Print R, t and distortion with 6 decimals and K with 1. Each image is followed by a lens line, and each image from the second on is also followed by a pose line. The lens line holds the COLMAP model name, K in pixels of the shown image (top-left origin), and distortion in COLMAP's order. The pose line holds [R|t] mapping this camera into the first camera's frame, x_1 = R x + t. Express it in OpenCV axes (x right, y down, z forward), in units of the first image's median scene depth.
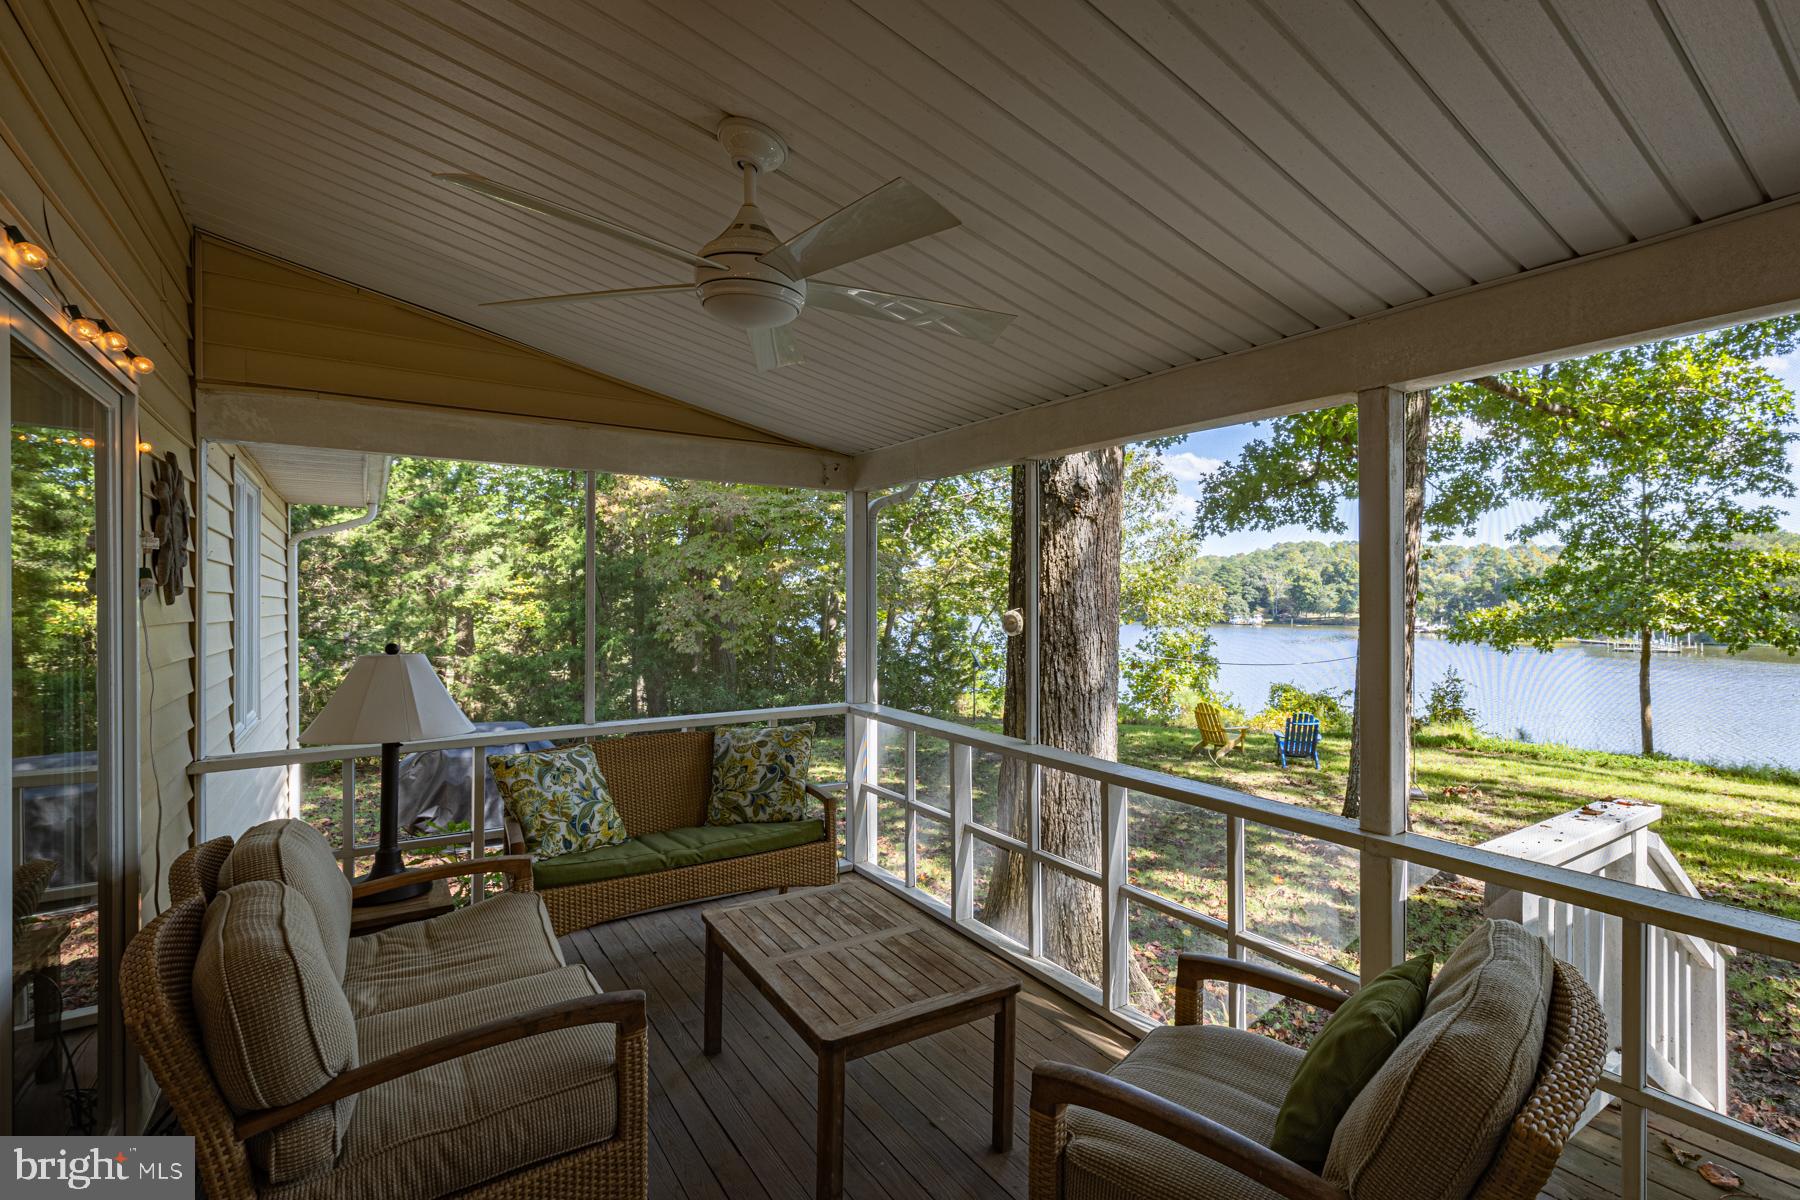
lens RADIAL K [[835.2, 0, 994.9], [0, 835.2, 604.0], [0, 0, 1]] dist [0.009972, -0.003728]
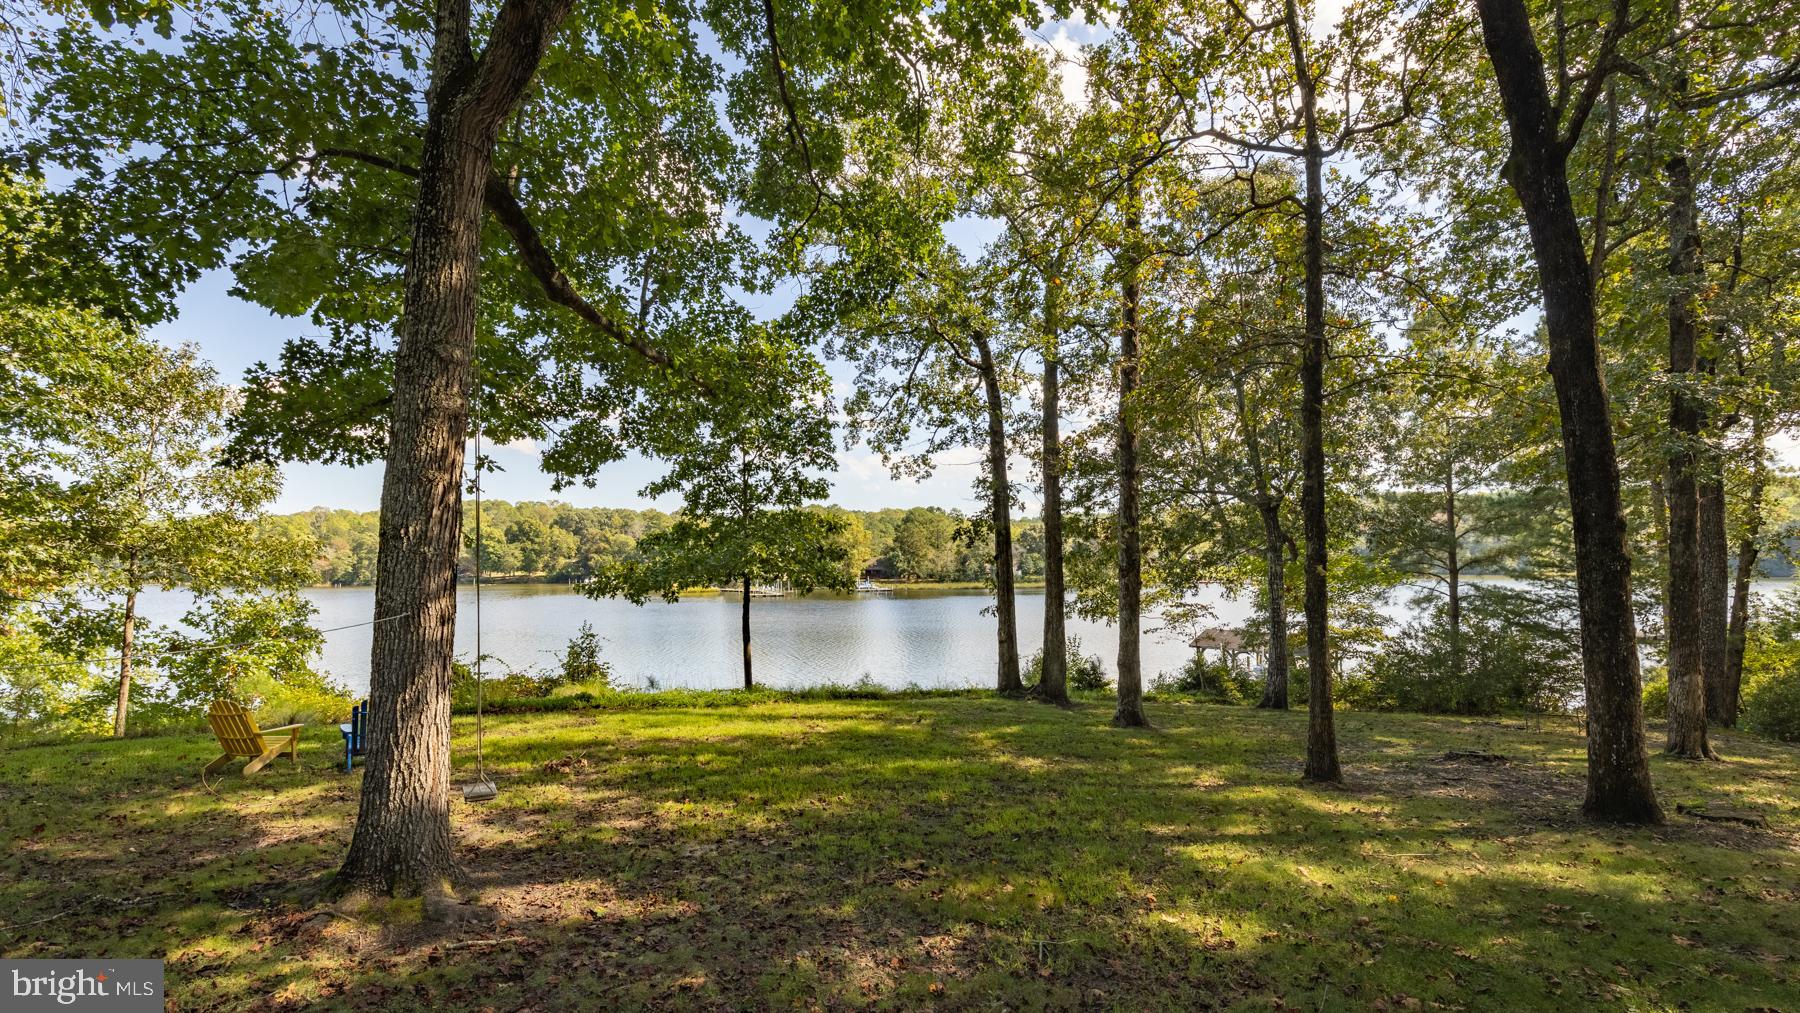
lens RADIAL K [[804.9, 0, 890.3], [0, 804.9, 554.9], [0, 0, 1]] dist [0.013245, 0.000107]
pose [[0.686679, -0.005370, 0.726941, 0.114816], [0.012195, 0.999917, -0.004133, 0.005152], [-0.726858, 0.011703, 0.686688, 0.101642]]
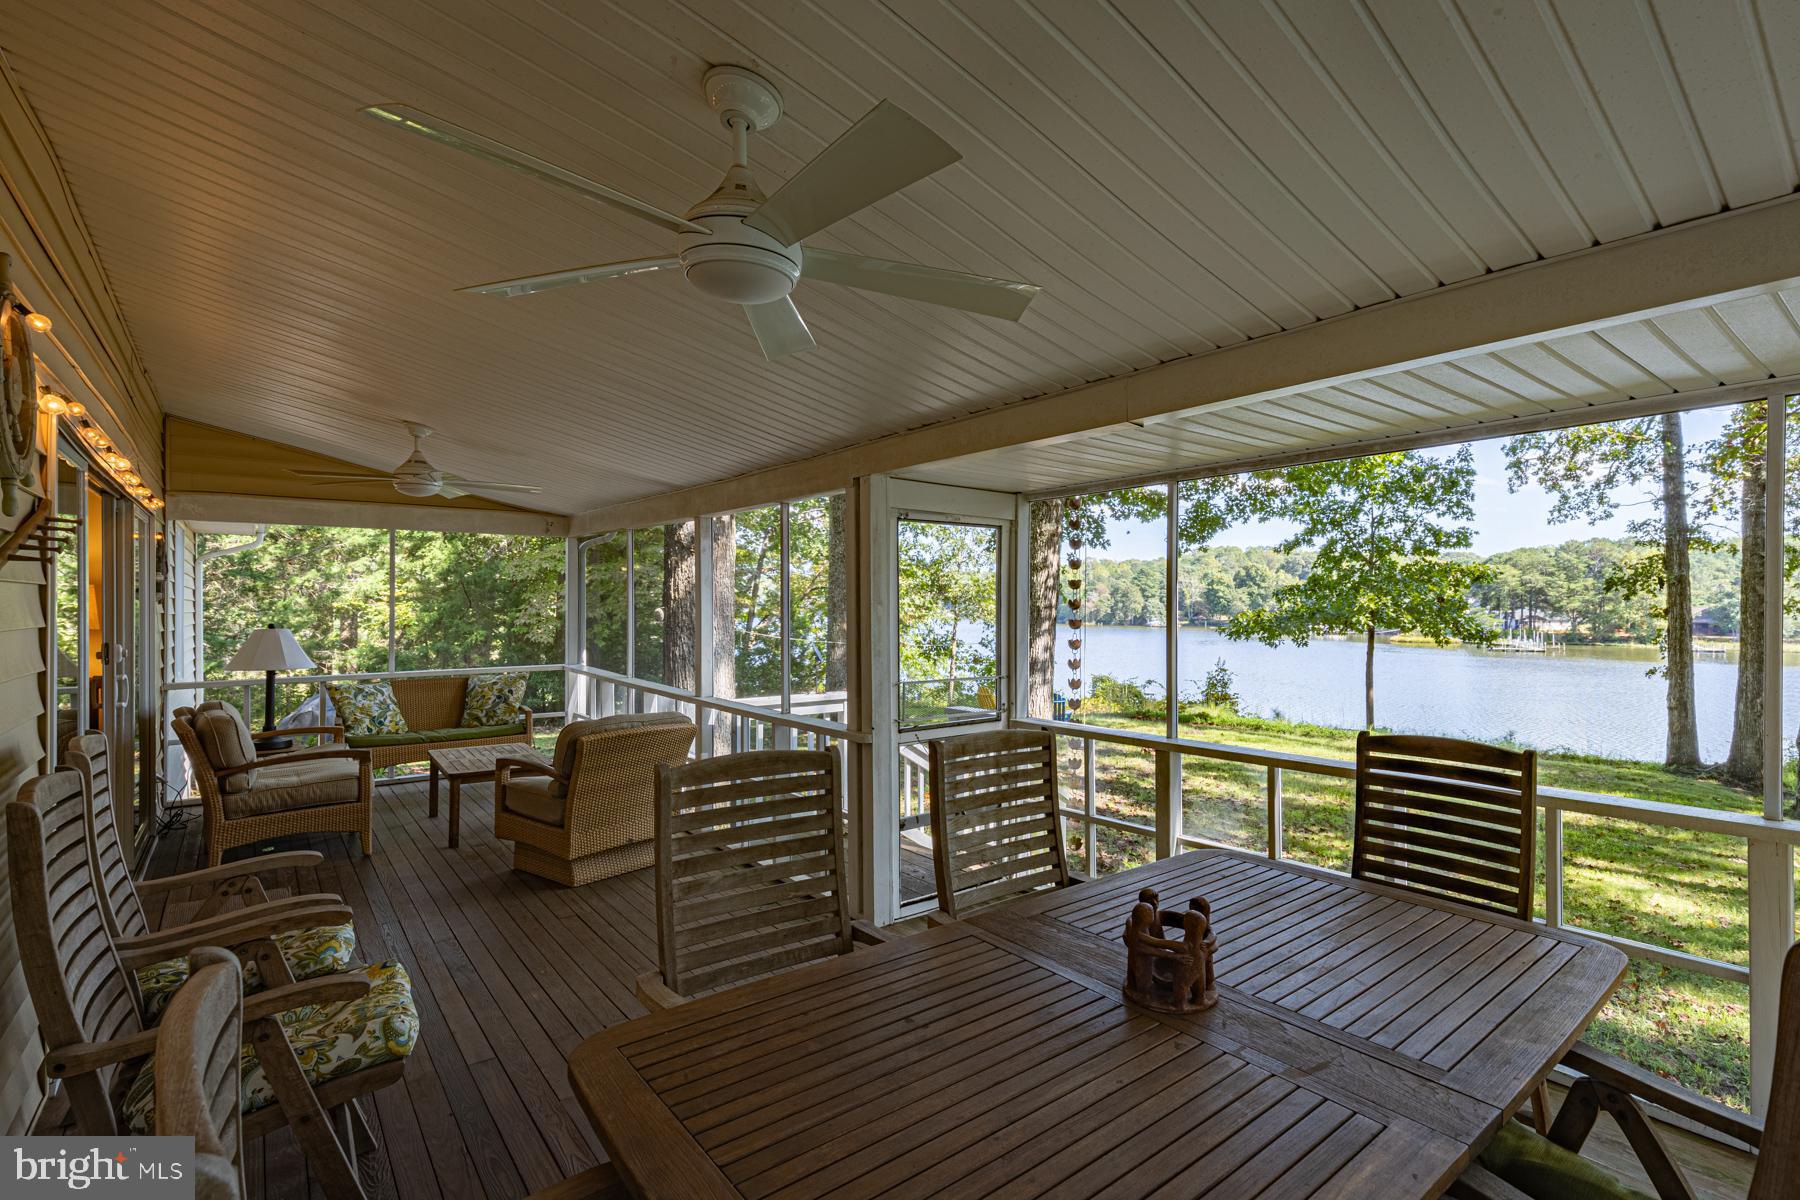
lens RADIAL K [[835.2, 0, 987.9], [0, 835.2, 605.7], [0, 0, 1]] dist [0.009972, -0.003728]
pose [[0.996971, 0.000712, 0.077767, 0.134891], [-0.000623, 0.999999, -0.001172, 0.000906], [-0.077768, 0.001120, 0.996971, -0.183771]]
